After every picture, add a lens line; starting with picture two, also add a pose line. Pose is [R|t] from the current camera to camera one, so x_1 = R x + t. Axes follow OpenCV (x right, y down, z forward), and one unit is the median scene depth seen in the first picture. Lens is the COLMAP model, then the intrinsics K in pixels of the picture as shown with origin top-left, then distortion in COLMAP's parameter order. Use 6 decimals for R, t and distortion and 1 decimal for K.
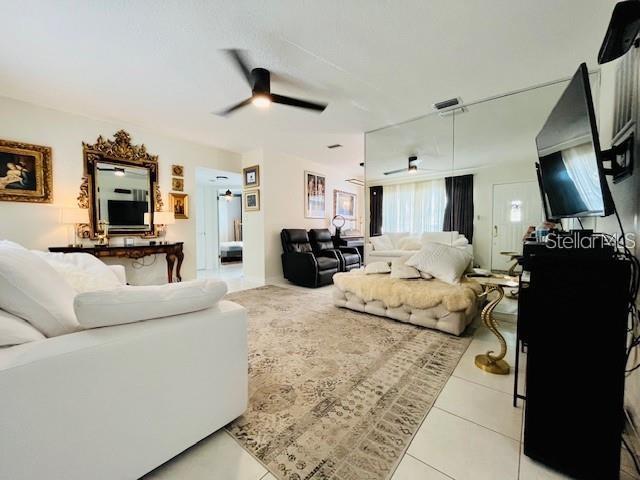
lens RADIAL K [[259.1, 0, 320.0], [0, 259.1, 240.0], [0, 0, 1]] dist [0.002150, 0.000166]
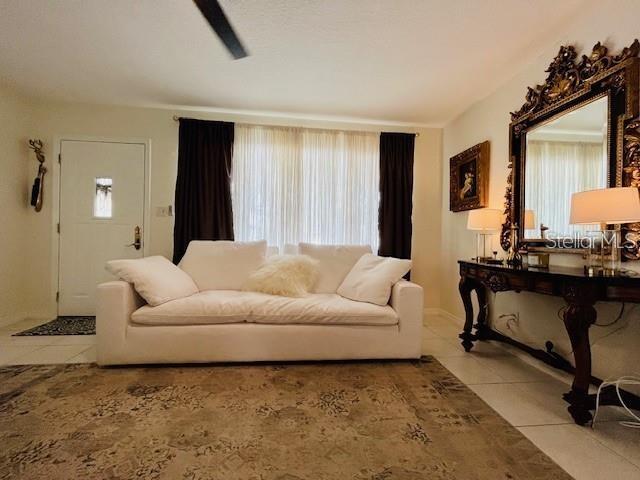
lens RADIAL K [[259.1, 0, 320.0], [0, 259.1, 240.0], [0, 0, 1]] dist [0.002150, 0.000166]
pose [[-0.705331, 0.000820, -0.708878, -0.067850], [-0.046141, 0.997826, 0.047064, -0.053416], [0.707375, 0.065904, -0.703760, 1.296326]]
